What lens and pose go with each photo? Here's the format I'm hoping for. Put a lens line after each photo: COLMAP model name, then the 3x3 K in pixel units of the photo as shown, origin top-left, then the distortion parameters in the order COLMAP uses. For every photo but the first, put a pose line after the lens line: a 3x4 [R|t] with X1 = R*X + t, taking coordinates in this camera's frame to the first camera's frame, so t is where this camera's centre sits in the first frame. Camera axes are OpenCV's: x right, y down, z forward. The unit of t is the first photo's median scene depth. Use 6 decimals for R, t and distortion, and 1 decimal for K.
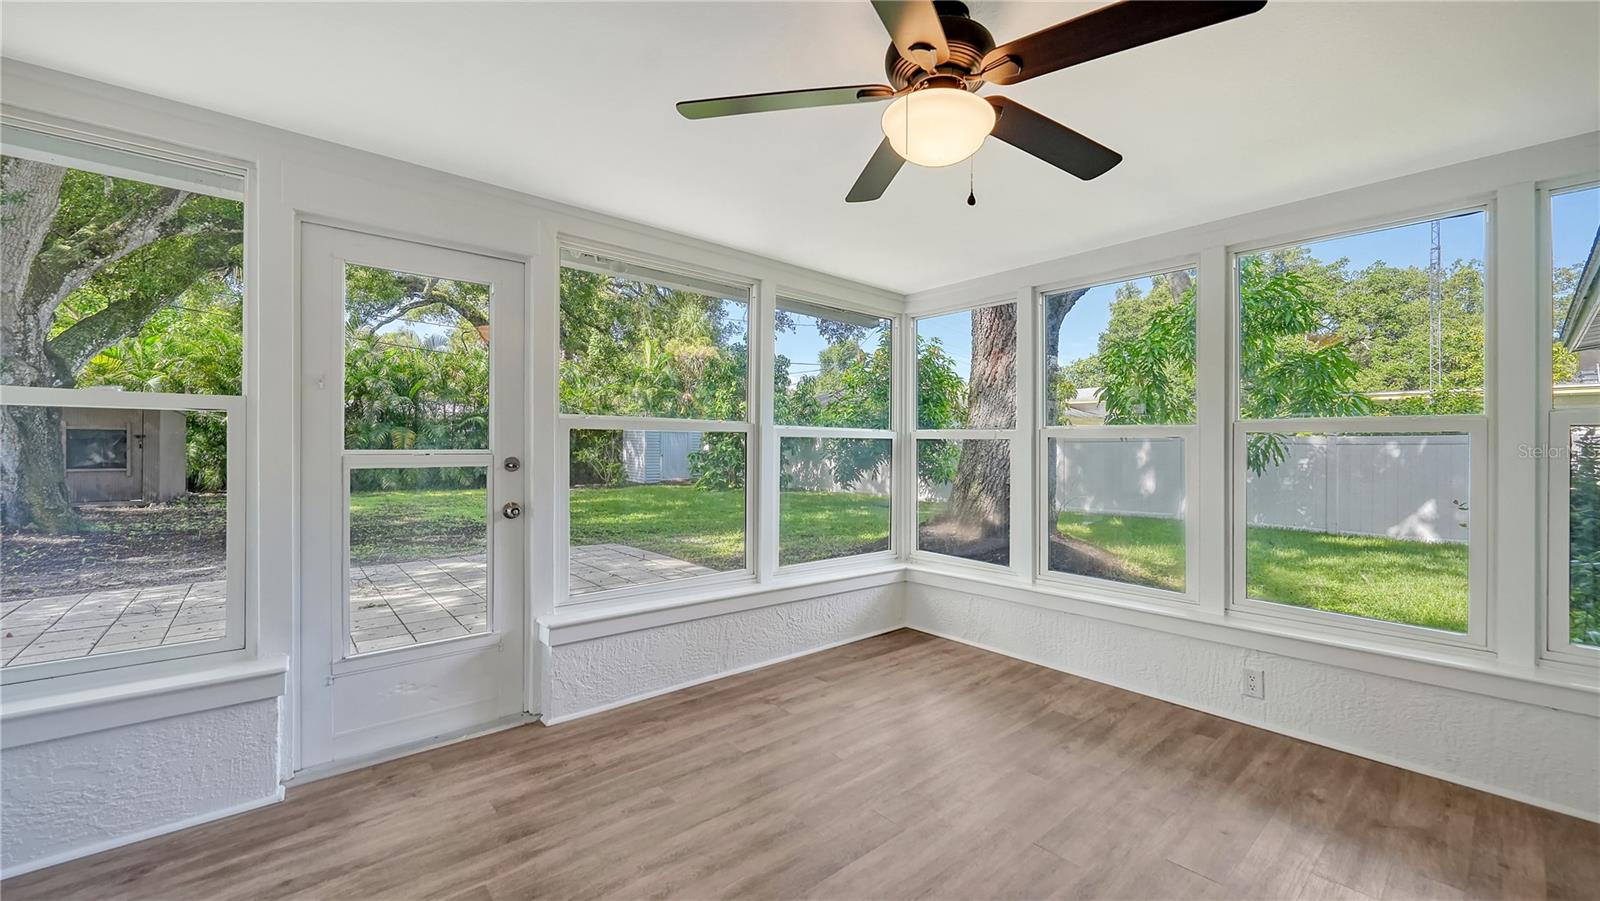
lens RADIAL K [[633.2, 0, 800.0], [0, 633.2, 450.5], [0, 0, 1]] dist [0.000989, -0.000197]
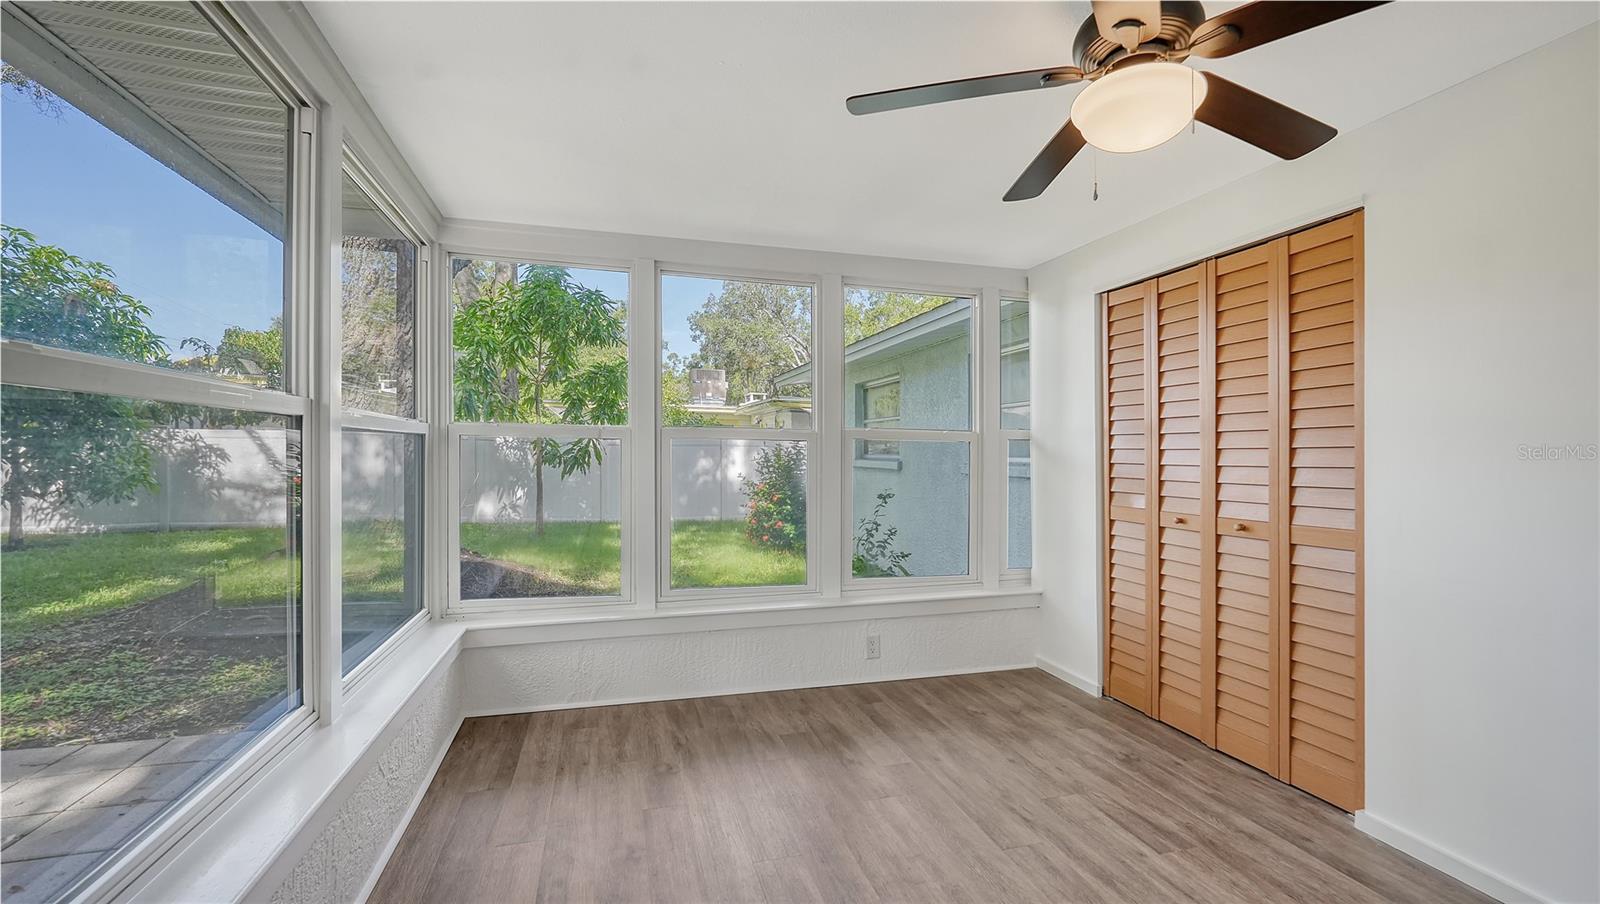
lens RADIAL K [[690.6, 0, 798.2], [0, 690.6, 433.5], [0, 0, 1]] dist [0.009251, 0.000045]
pose [[0.414513, 0.023370, 0.909743, -0.217739], [-0.001901, 0.999690, -0.024814, -0.000311], [-0.910041, 0.008557, 0.414429, 0.236749]]
